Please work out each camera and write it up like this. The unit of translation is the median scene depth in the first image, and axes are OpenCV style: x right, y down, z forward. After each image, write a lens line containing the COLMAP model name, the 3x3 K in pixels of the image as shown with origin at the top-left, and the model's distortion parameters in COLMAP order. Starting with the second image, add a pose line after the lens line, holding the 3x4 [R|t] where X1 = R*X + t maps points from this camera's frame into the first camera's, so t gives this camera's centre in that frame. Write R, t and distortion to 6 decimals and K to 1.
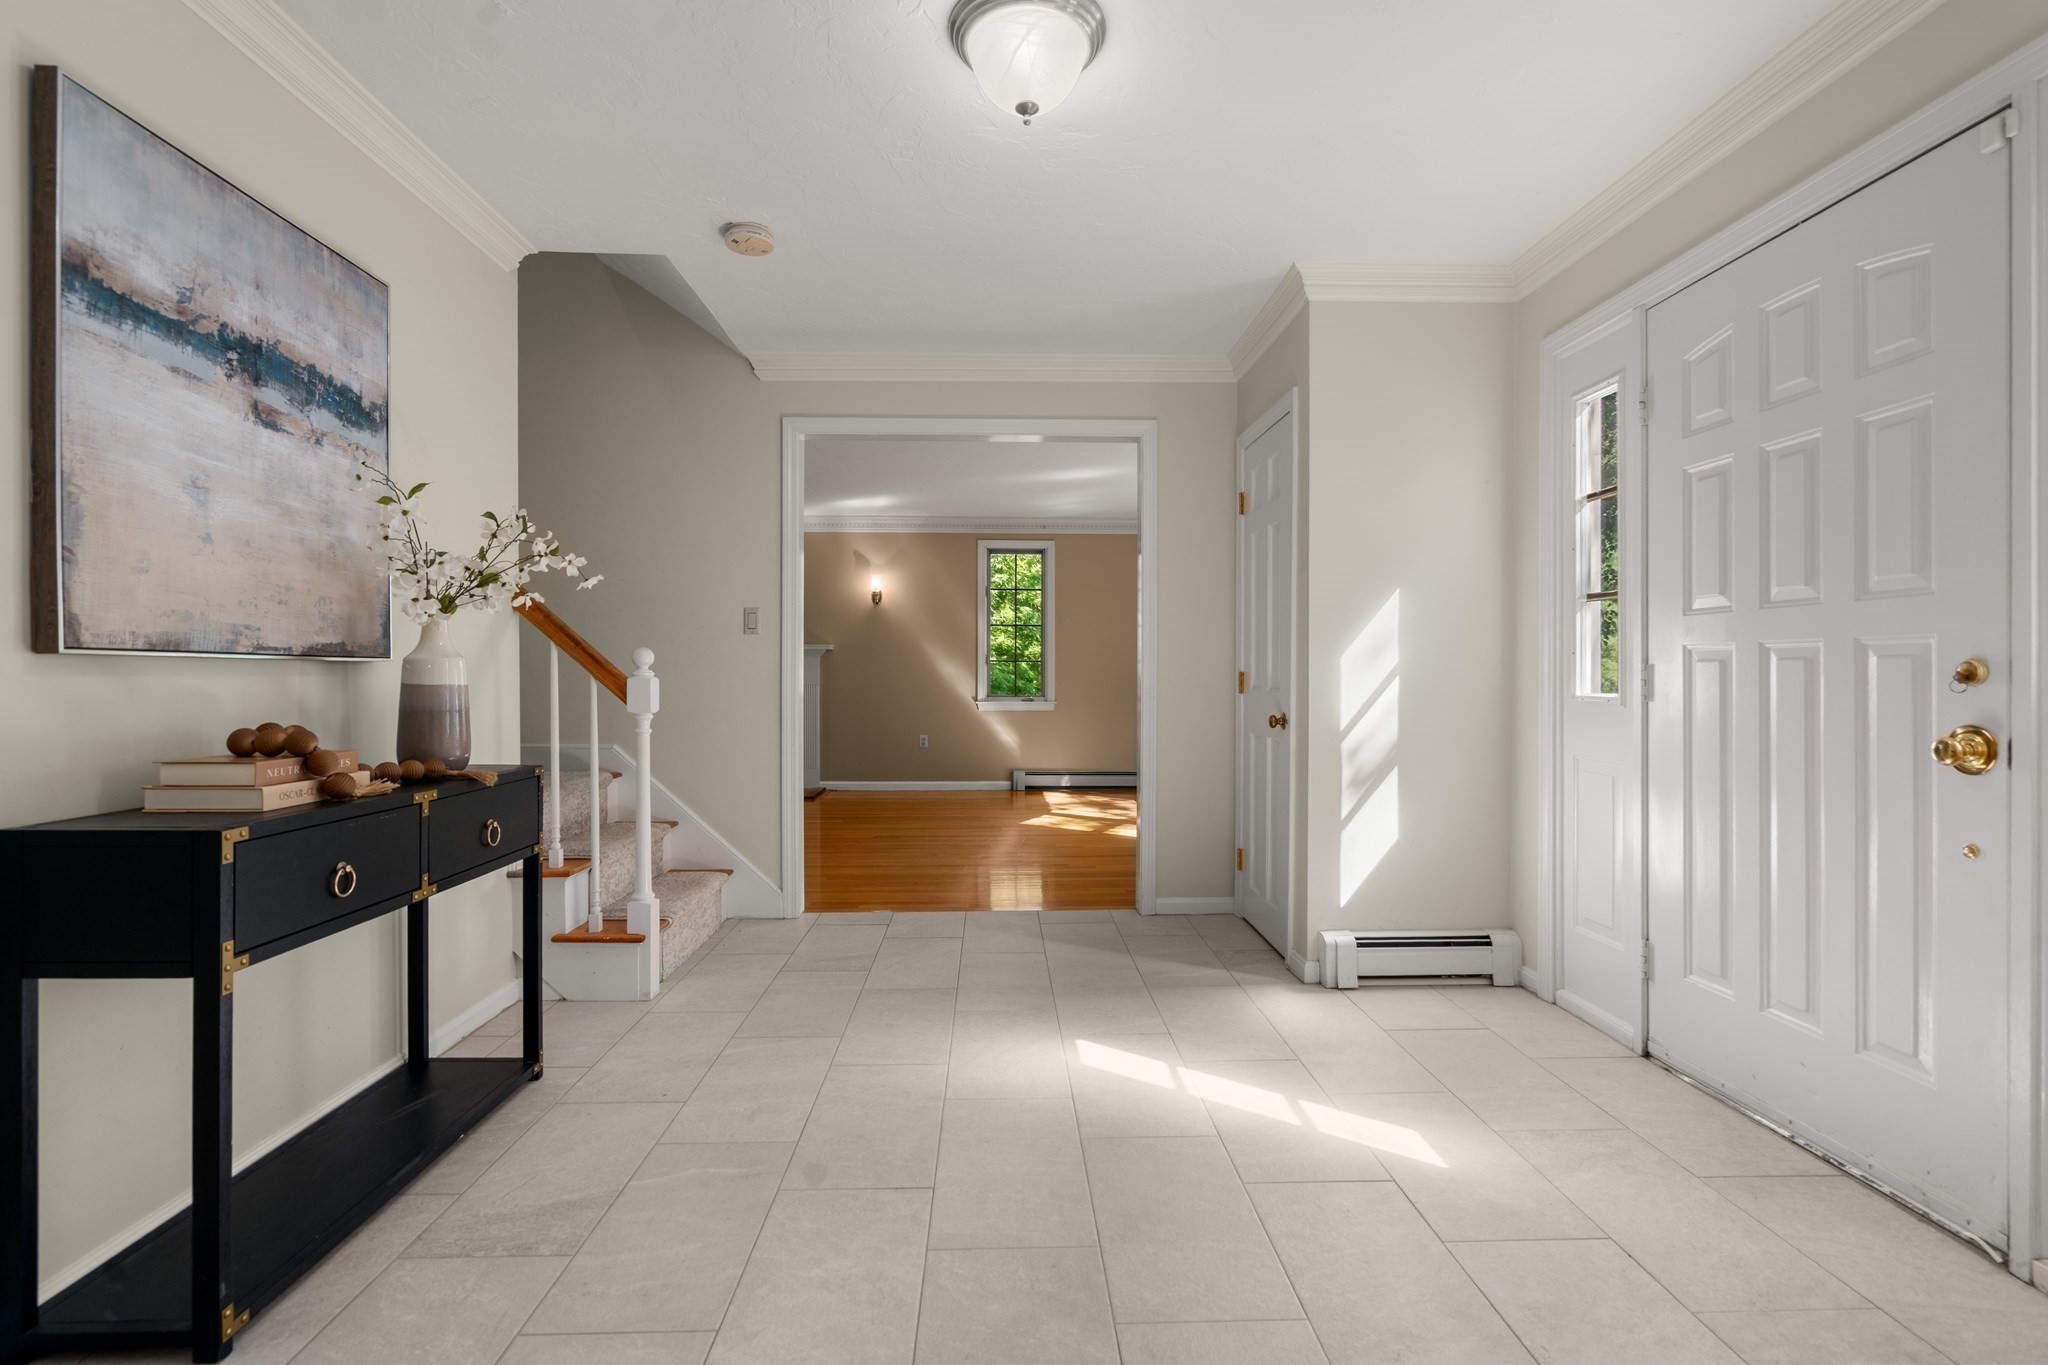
lens RADIAL K [[921.8, 0, 1037.6], [0, 921.8, 677.9], [0, 0, 1]] dist [0.000156, 0.000493]
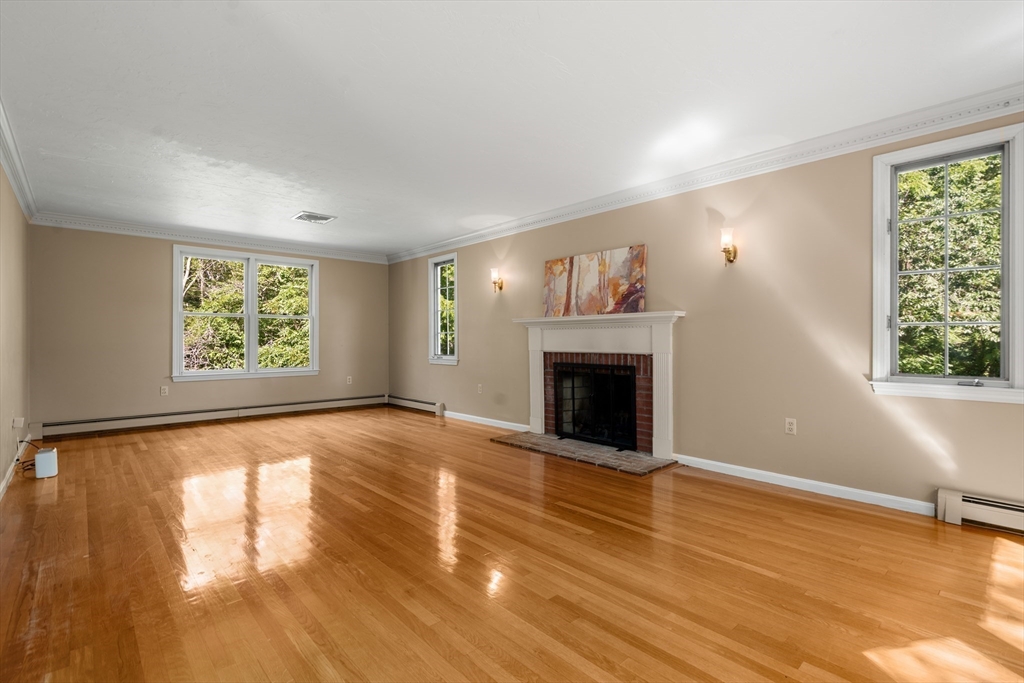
lens RADIAL K [[472.9, 0, 527.4], [0, 472.9, 340.2], [0, 0, 1]] dist [0.000074, 0.000474]
pose [[0.669079, 0.001007, -0.743191, 0.028748], [-0.001720, 0.999999, -0.000194, -0.005926], [0.743189, 0.001408, 0.669080, 0.552849]]
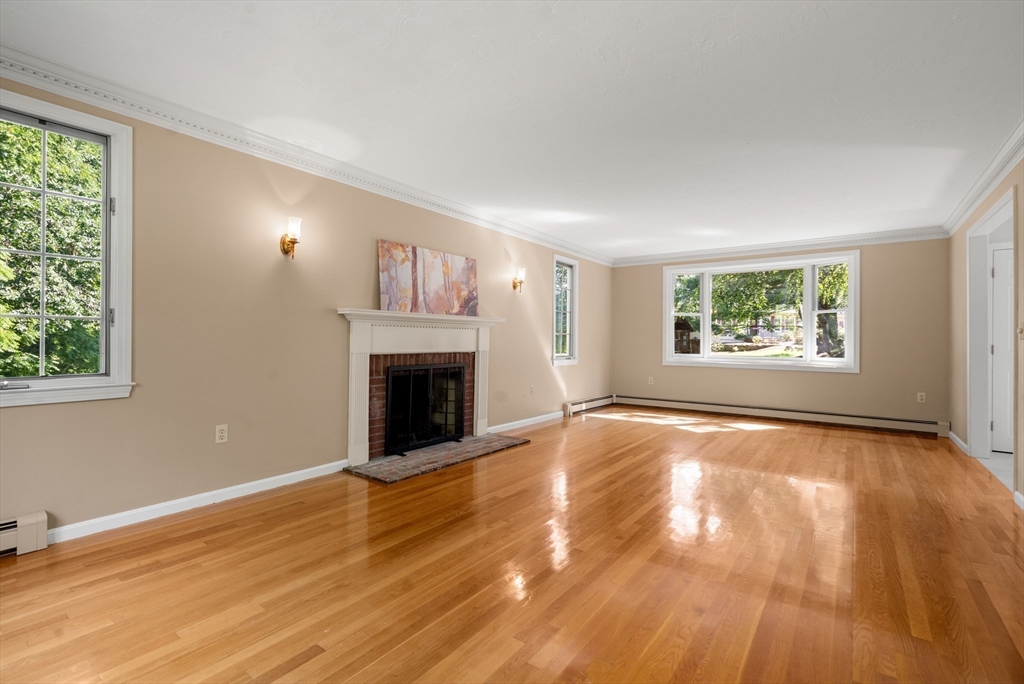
lens RADIAL K [[460.9, 0, 518.8], [0, 460.9, 339.7], [0, 0, 1]] dist [0.000156, 0.000493]
pose [[0.615971, 0.006901, 0.787739, -0.696053], [-0.006606, 0.999972, -0.003595, -0.005147], [-0.787741, -0.002989, 0.615999, 0.579638]]
